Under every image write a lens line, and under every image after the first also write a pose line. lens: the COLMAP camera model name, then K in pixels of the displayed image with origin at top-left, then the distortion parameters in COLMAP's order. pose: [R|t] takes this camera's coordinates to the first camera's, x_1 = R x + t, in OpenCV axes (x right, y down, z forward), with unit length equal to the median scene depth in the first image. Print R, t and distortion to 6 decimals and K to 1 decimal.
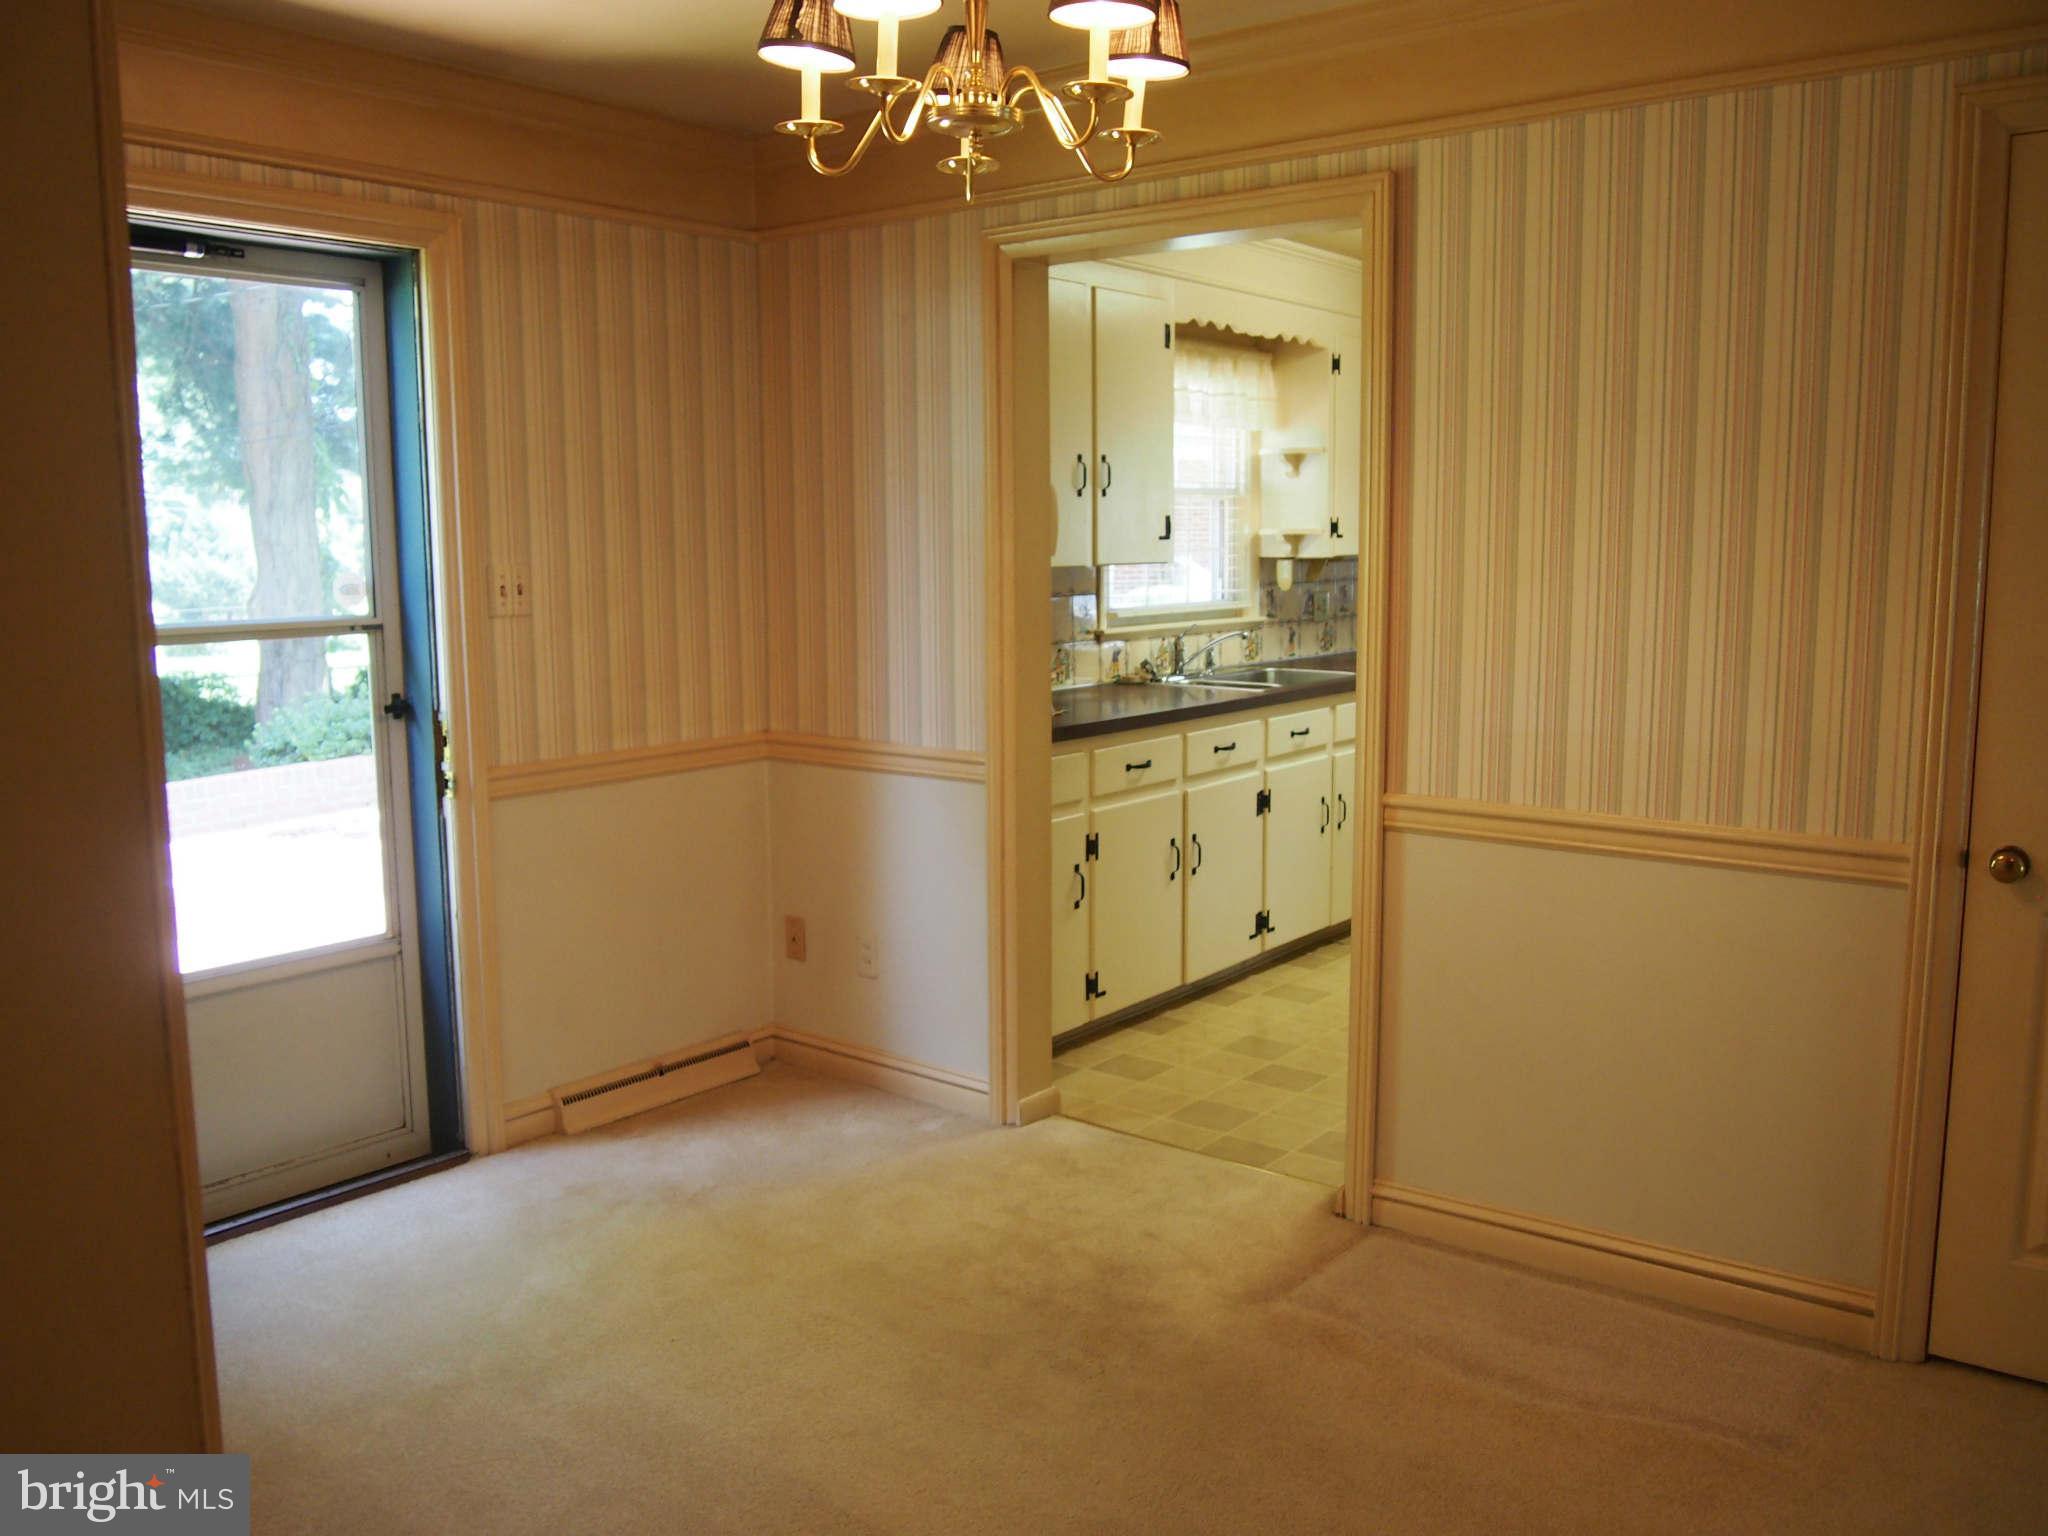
lens RADIAL K [[1678.0, 0, 1024.0], [0, 1678.0, 768.0], [0, 0, 1]] dist [-0.069156, 0.035388]
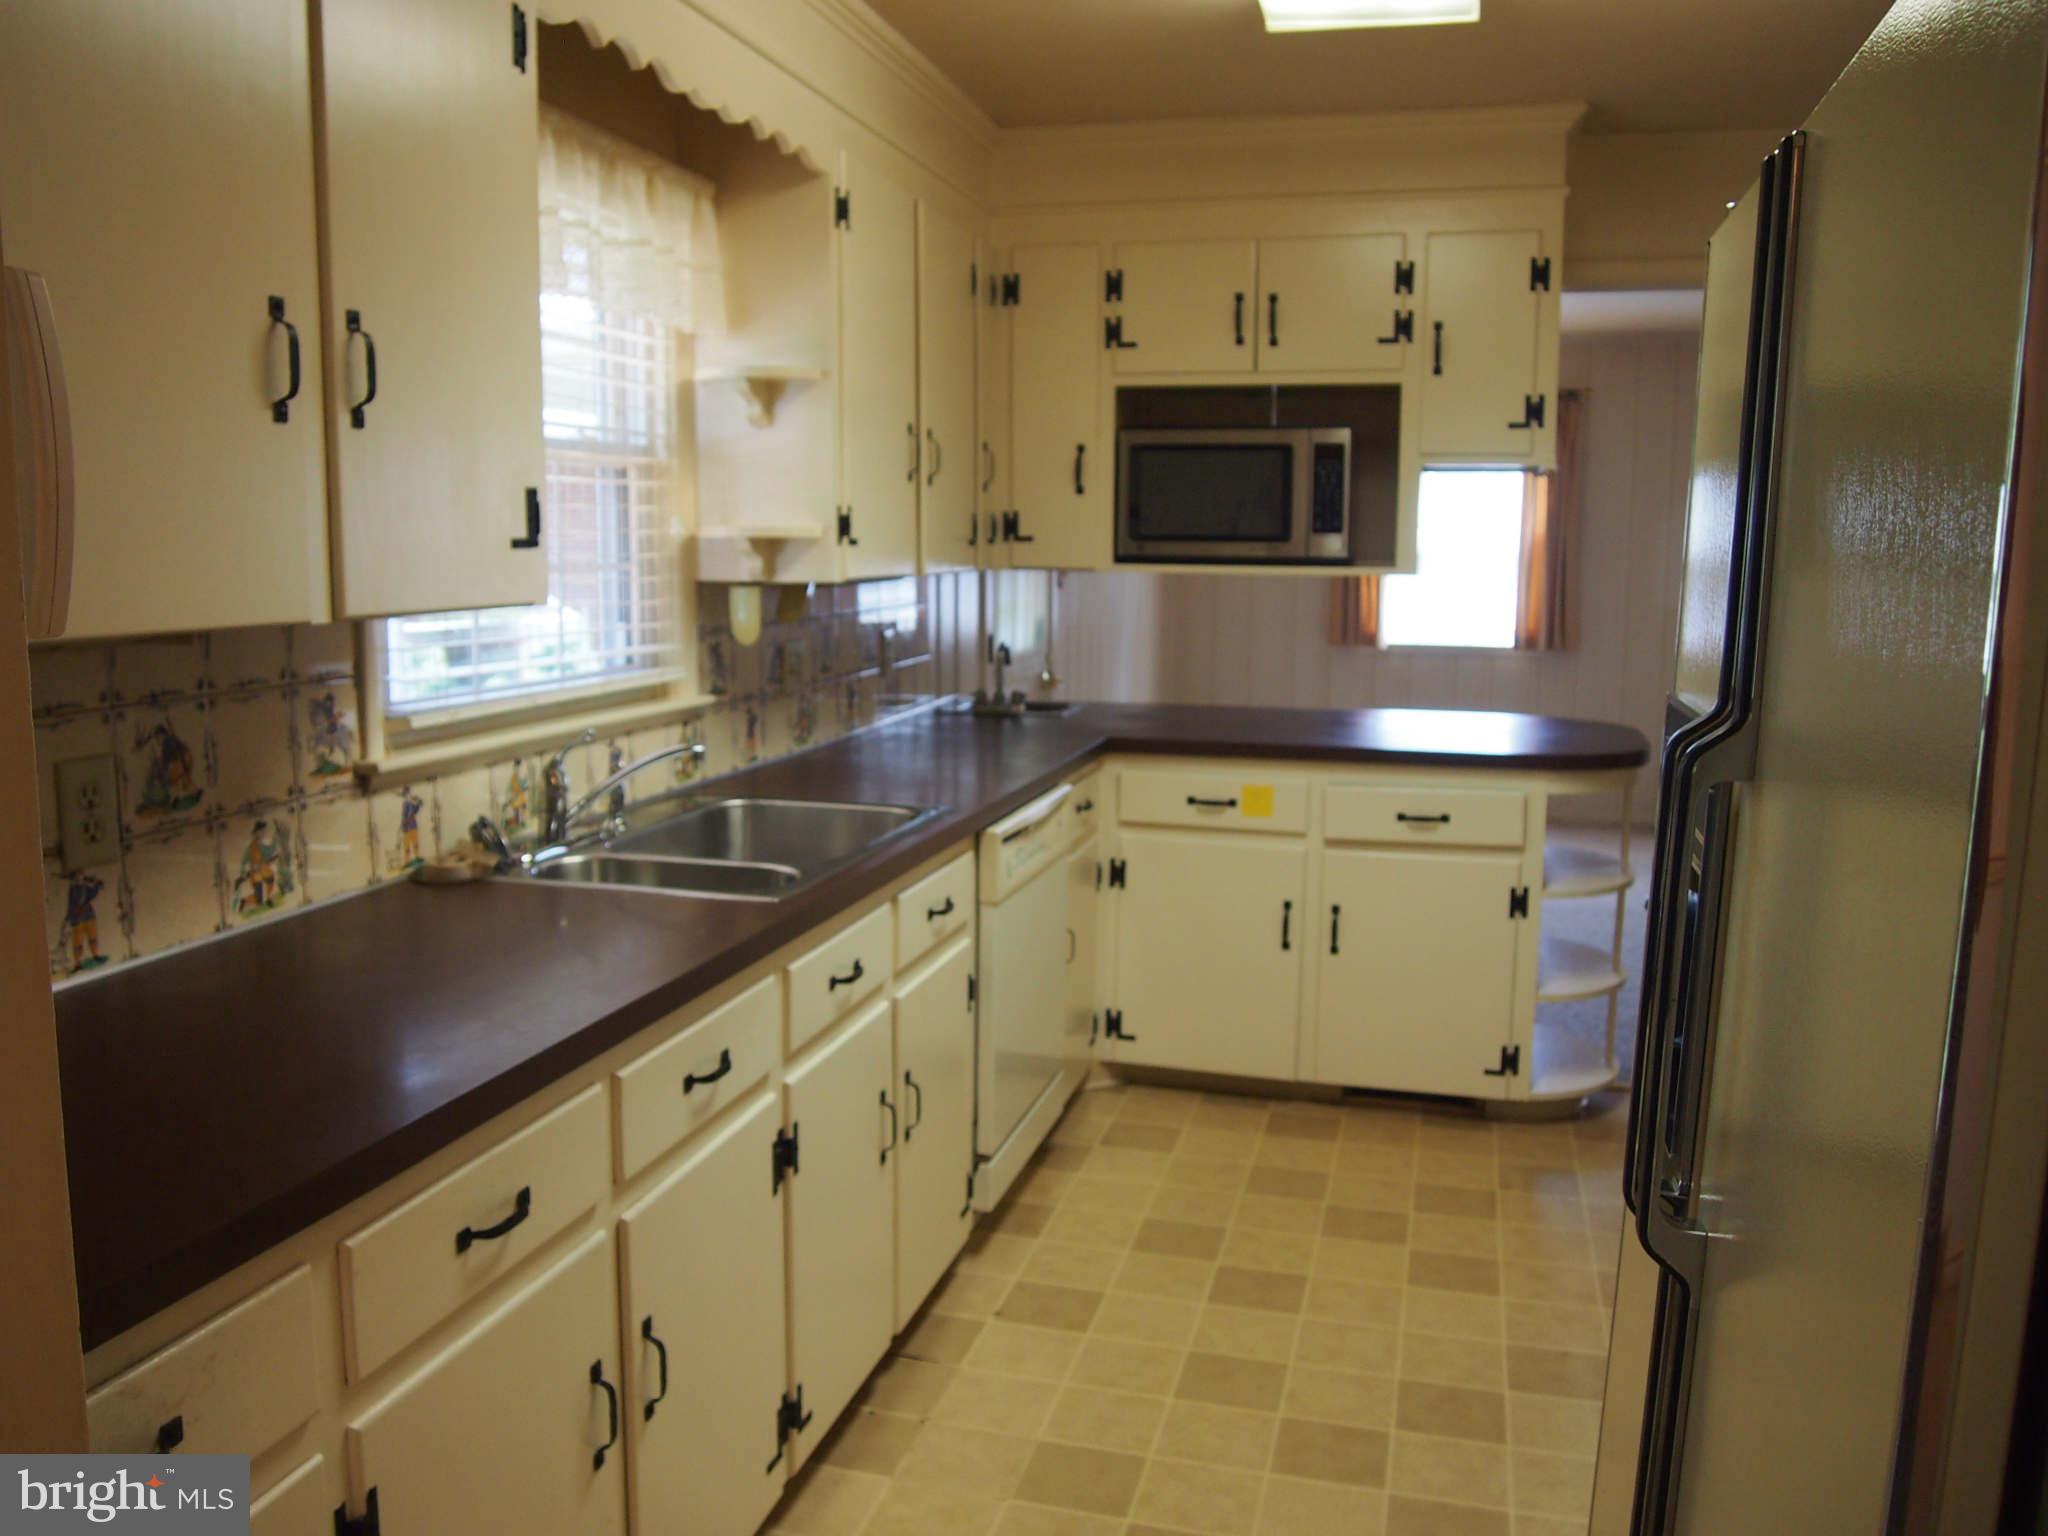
lens RADIAL K [[1678.0, 0, 1024.0], [0, 1678.0, 768.0], [0, 0, 1]] dist [-0.069156, 0.035388]
pose [[0.919385, -0.038577, 0.391463, 0.030228], [0.039477, 0.999204, 0.005752, -0.069295], [-0.391373, 0.010166, 0.920176, 0.501059]]
